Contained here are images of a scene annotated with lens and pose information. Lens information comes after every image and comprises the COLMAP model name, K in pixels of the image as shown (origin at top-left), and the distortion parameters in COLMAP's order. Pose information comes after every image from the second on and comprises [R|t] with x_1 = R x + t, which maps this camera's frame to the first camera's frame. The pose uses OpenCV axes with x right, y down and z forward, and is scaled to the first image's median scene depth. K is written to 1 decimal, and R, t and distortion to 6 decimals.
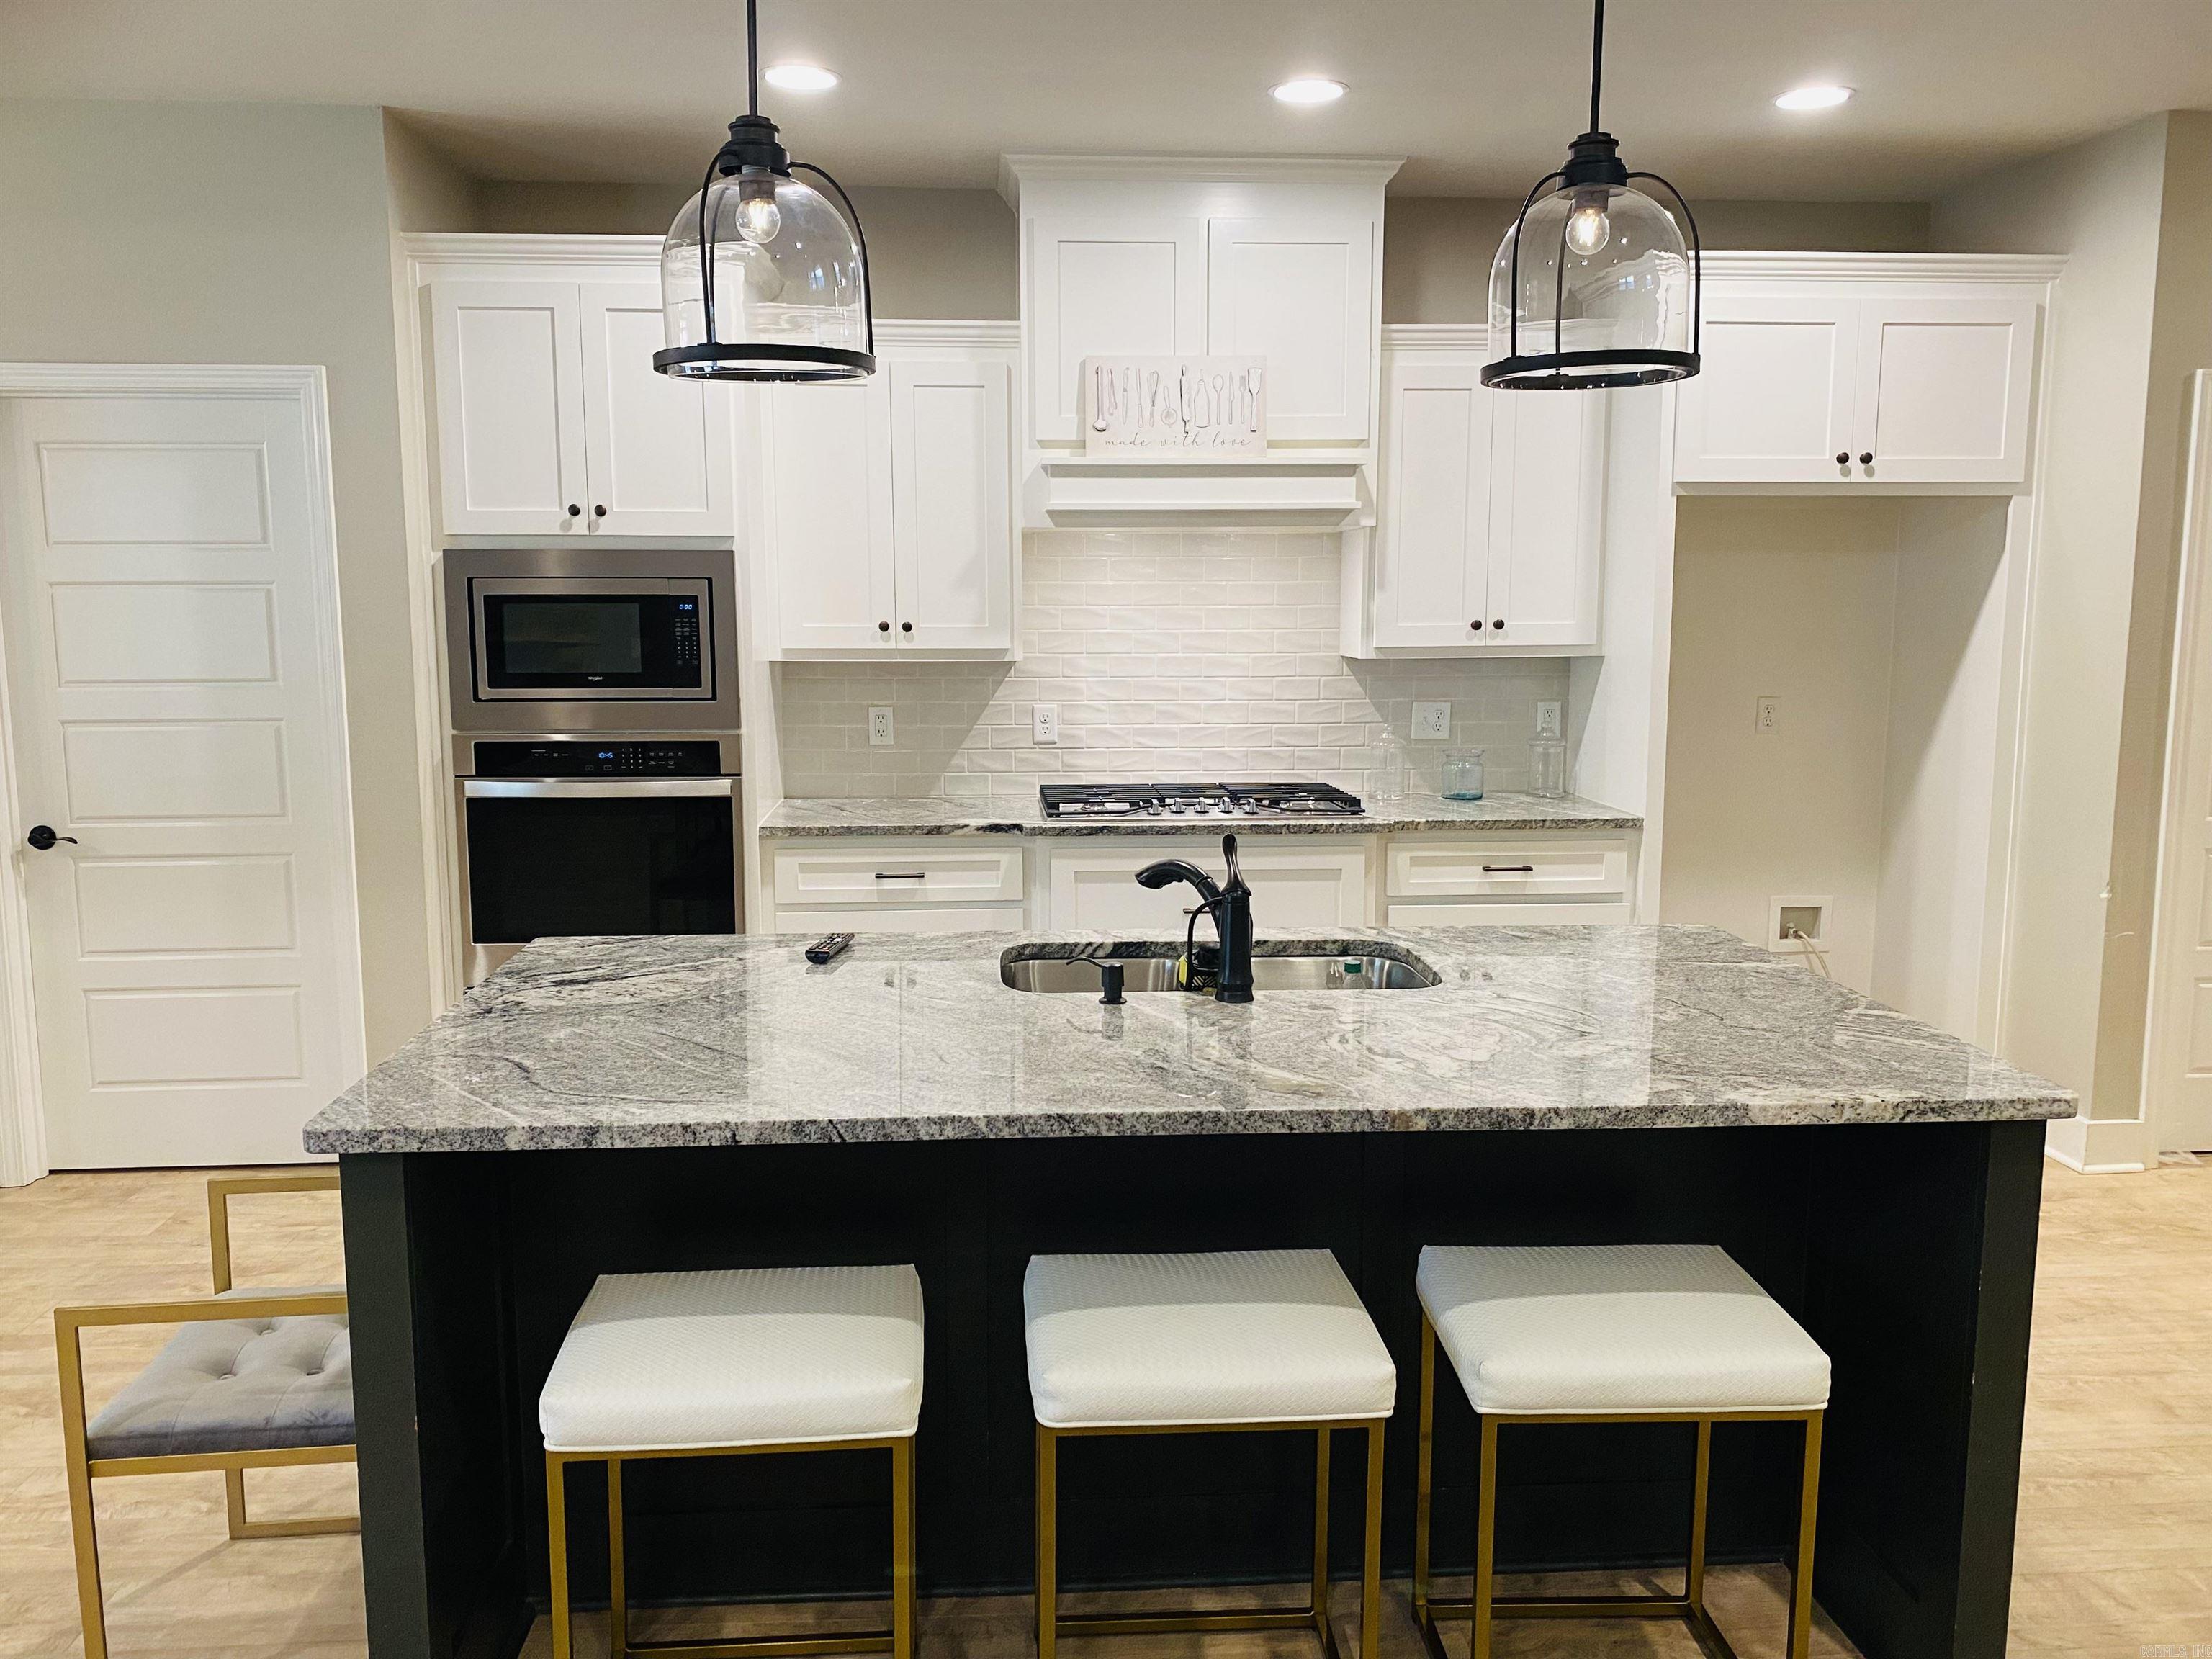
lens RADIAL K [[1667.0, 0, 1107.2], [0, 1667.0, 839.9], [0, 0, 1]] dist [0.031576, -0.068387]
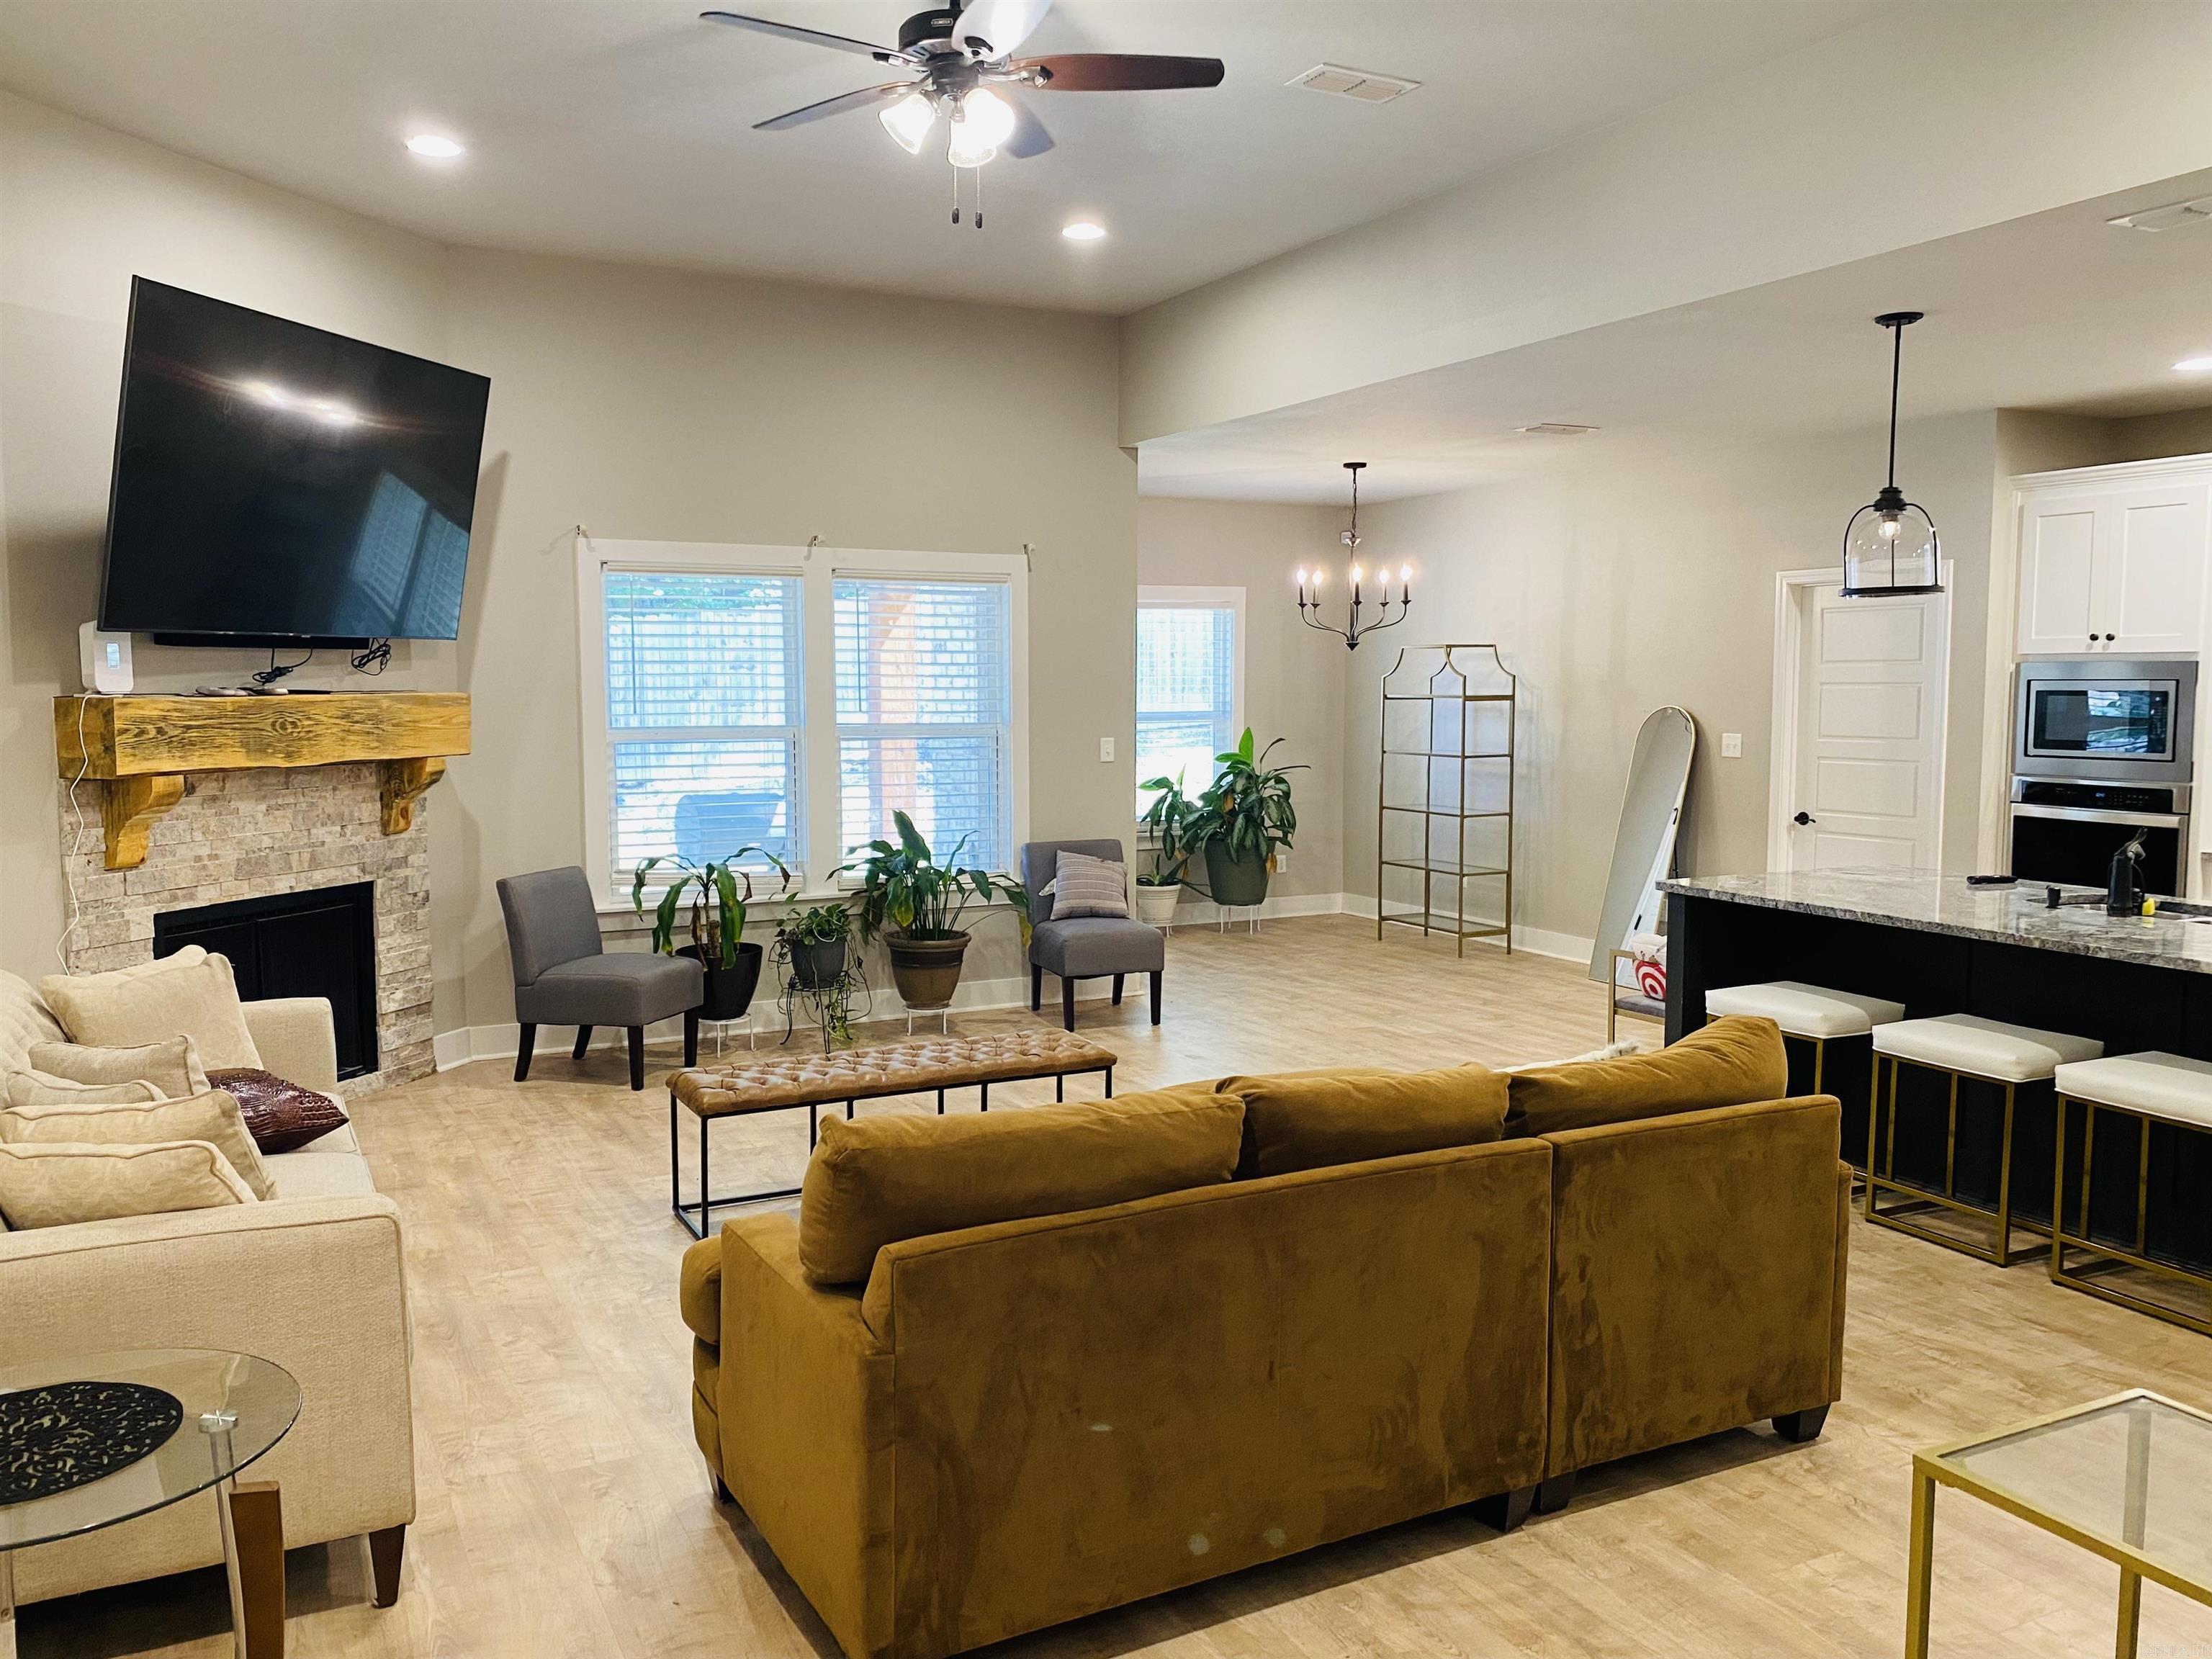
lens RADIAL K [[1667.0, 0, 1107.2], [0, 1667.0, 839.9], [0, 0, 1]] dist [0.031576, -0.068387]
pose [[0.372959, 0.083777, -0.924058, 0.797359], [-0.129744, 0.990840, 0.037466, 0.052127], [0.918732, 0.105917, 0.380412, -0.424023]]
